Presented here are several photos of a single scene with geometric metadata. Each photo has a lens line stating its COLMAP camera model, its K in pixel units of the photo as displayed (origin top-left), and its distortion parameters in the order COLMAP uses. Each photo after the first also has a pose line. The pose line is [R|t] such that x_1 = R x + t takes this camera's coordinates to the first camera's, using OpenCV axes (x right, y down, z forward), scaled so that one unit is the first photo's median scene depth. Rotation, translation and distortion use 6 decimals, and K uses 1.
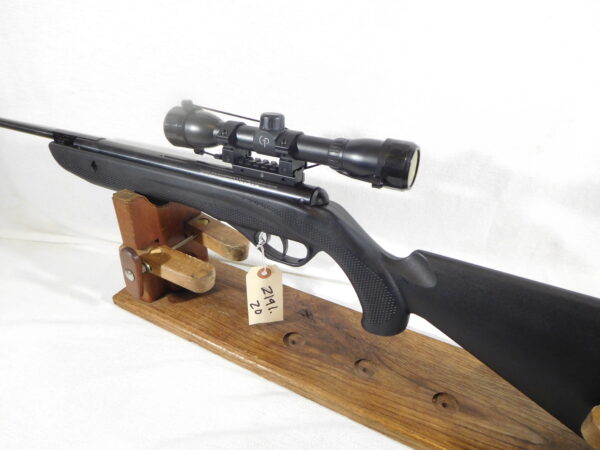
lens RADIAL K [[435.0, 0, 300.0], [0, 435.0, 225.0], [0, 0, 1]] dist [-0.035727, -0.000738]
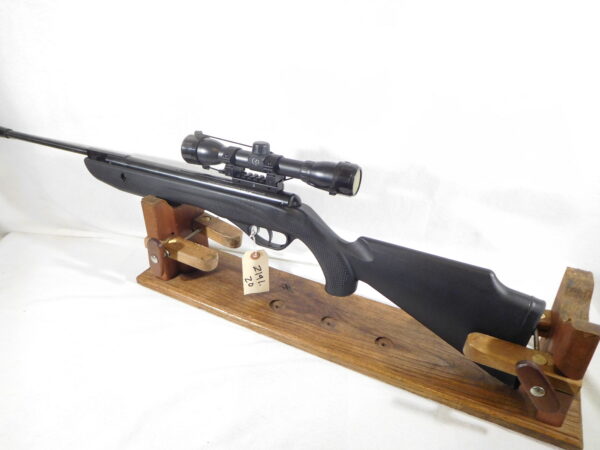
lens RADIAL K [[435.0, 0, 300.0], [0, 435.0, 225.0], [0, 0, 1]] dist [-0.035727, -0.000738]
pose [[0.998677, -0.010005, 0.050436, -0.009433], [0.009586, 0.999918, 0.008539, 0.003262], [-0.050517, -0.008045, 0.998691, -0.380959]]
